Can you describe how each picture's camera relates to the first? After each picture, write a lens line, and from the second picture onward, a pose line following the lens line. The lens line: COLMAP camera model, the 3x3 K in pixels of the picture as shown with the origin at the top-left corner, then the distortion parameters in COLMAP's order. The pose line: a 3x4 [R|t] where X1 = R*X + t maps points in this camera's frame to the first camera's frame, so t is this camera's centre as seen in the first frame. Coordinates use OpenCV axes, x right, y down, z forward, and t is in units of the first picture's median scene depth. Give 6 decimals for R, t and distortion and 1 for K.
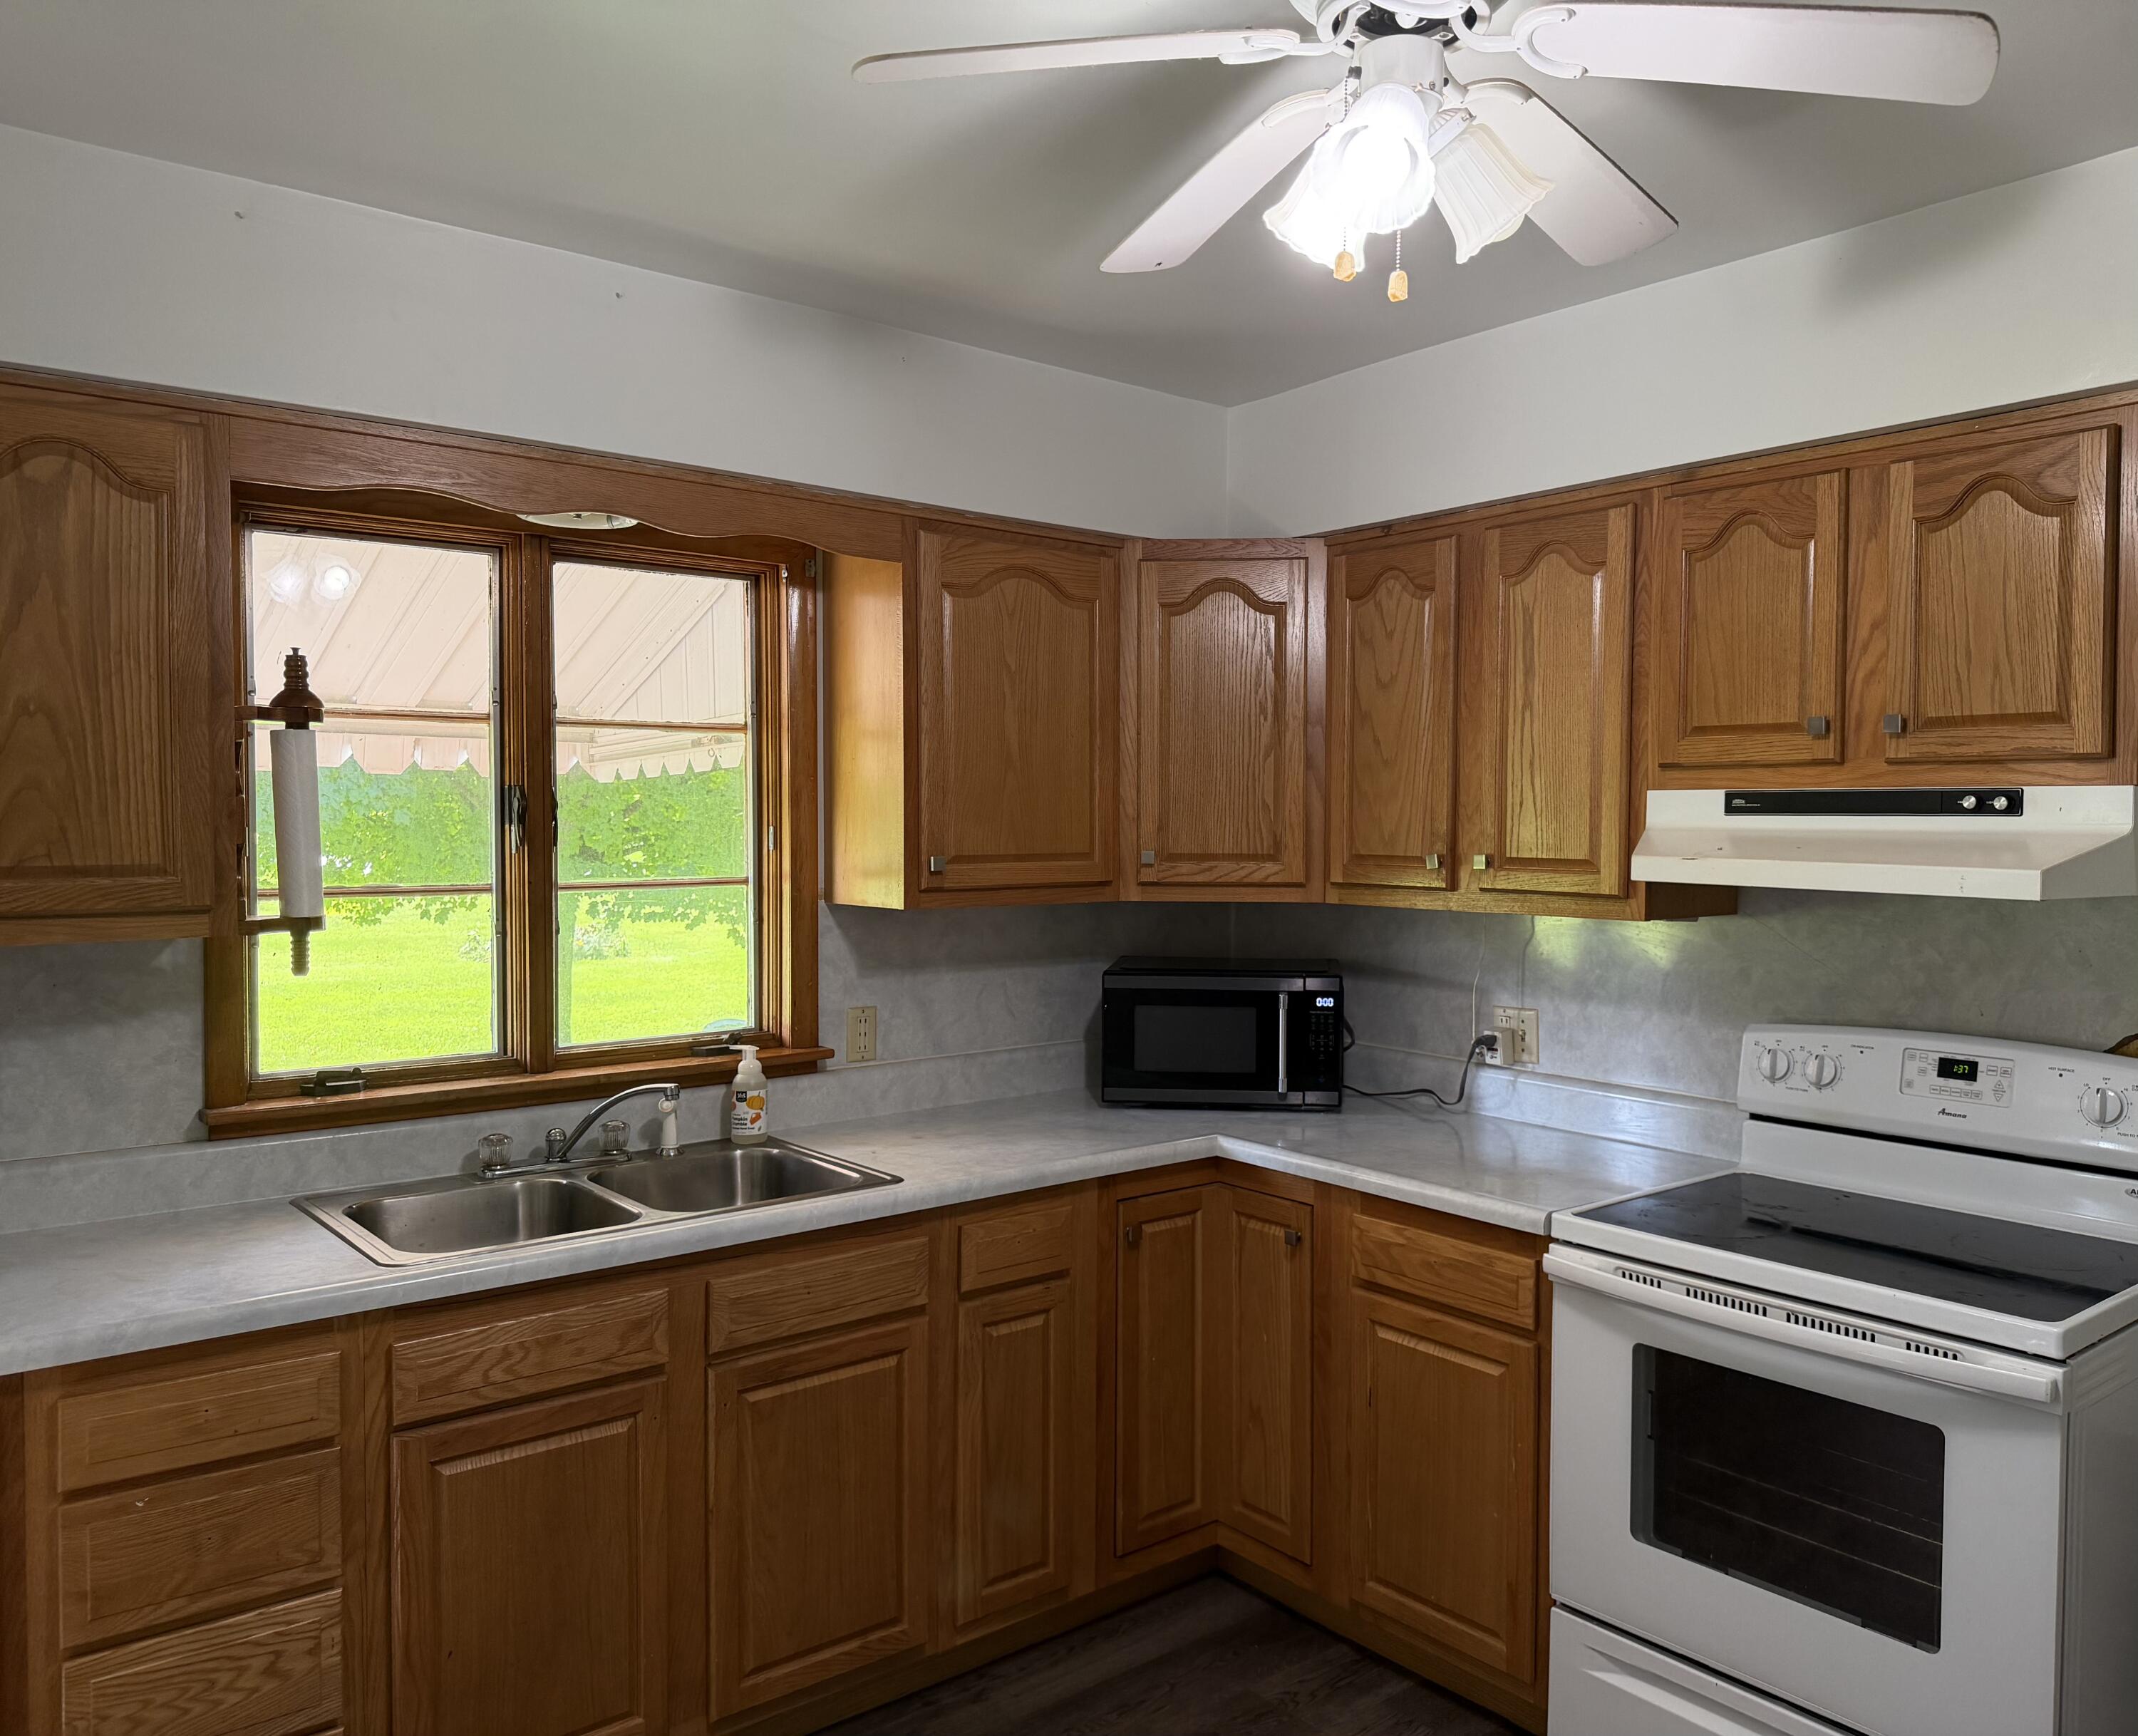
lens RADIAL K [[1567.5, 0, 1069.0], [0, 1567.5, 868.0], [0, 0, 1]] dist [0.084900, -0.148192]
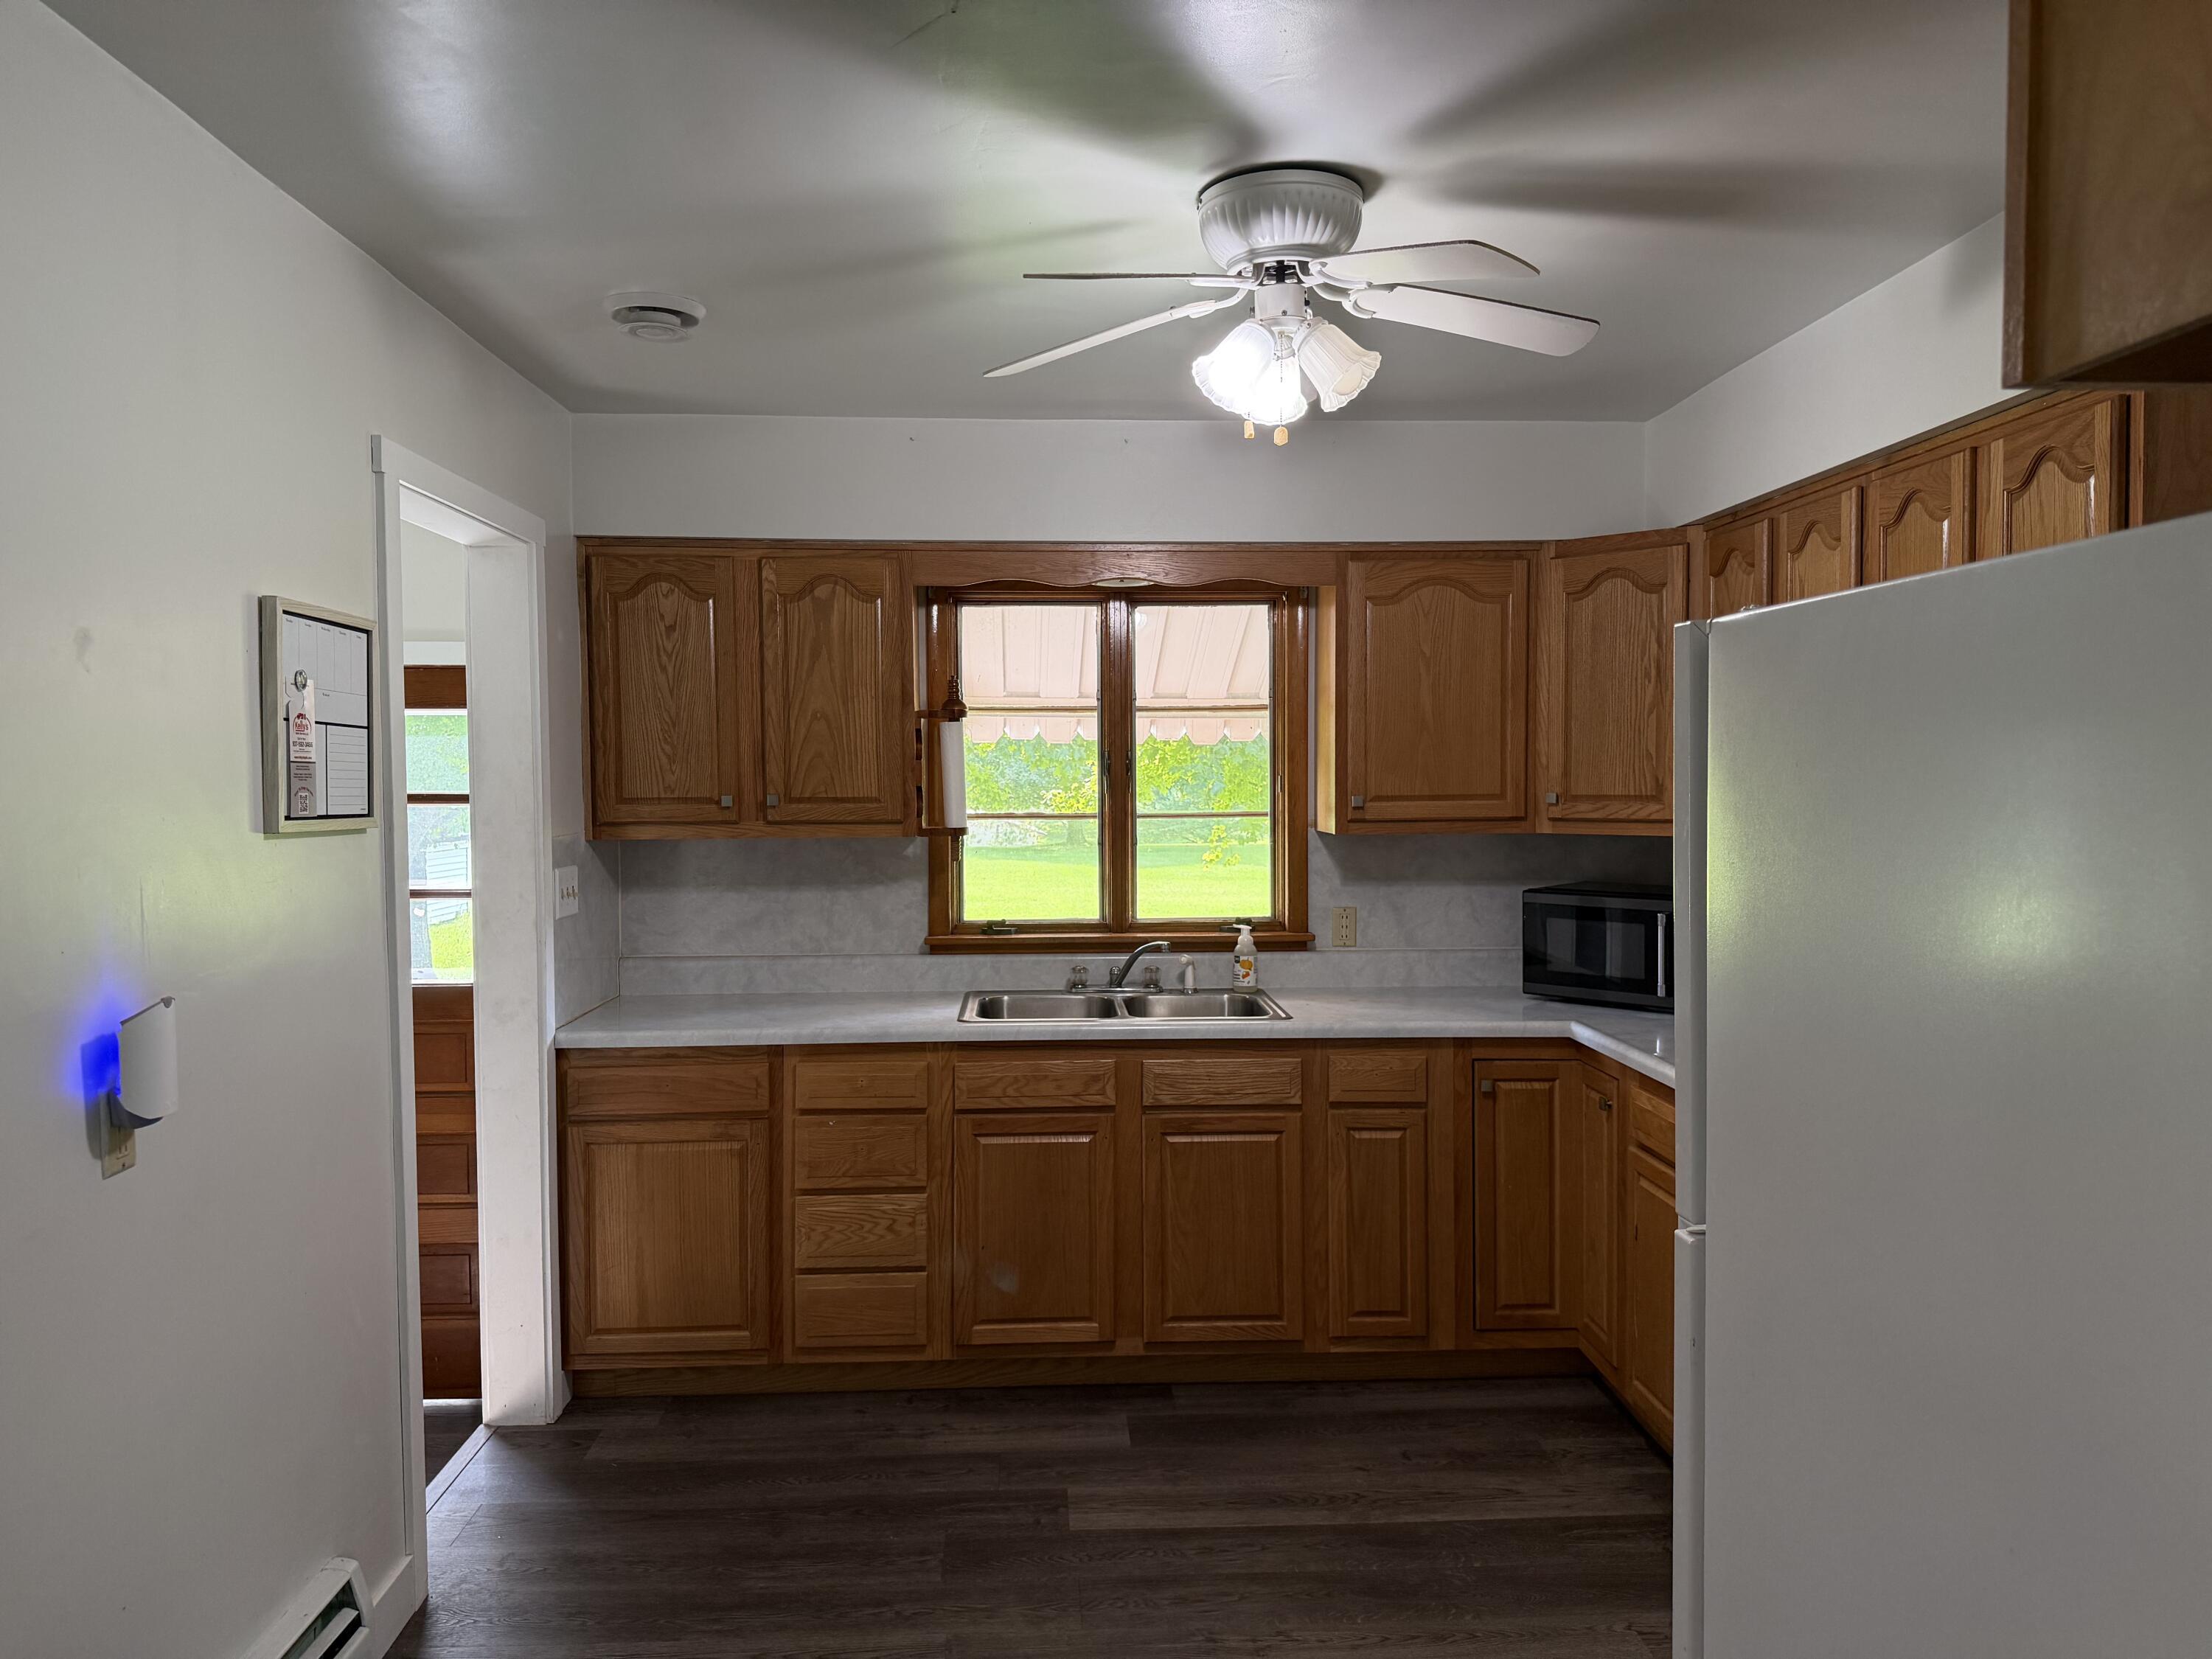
lens RADIAL K [[1517.1, 0, 1106.0], [0, 1517.1, 829.5], [0, 0, 1]] dist [0.069587, -0.154221]
pose [[0.787392, 0.014903, -0.616273, 0.592585], [-0.012725, 0.999888, 0.007922, 0.014925], [0.616321, 0.001604, 0.787493, -0.195672]]
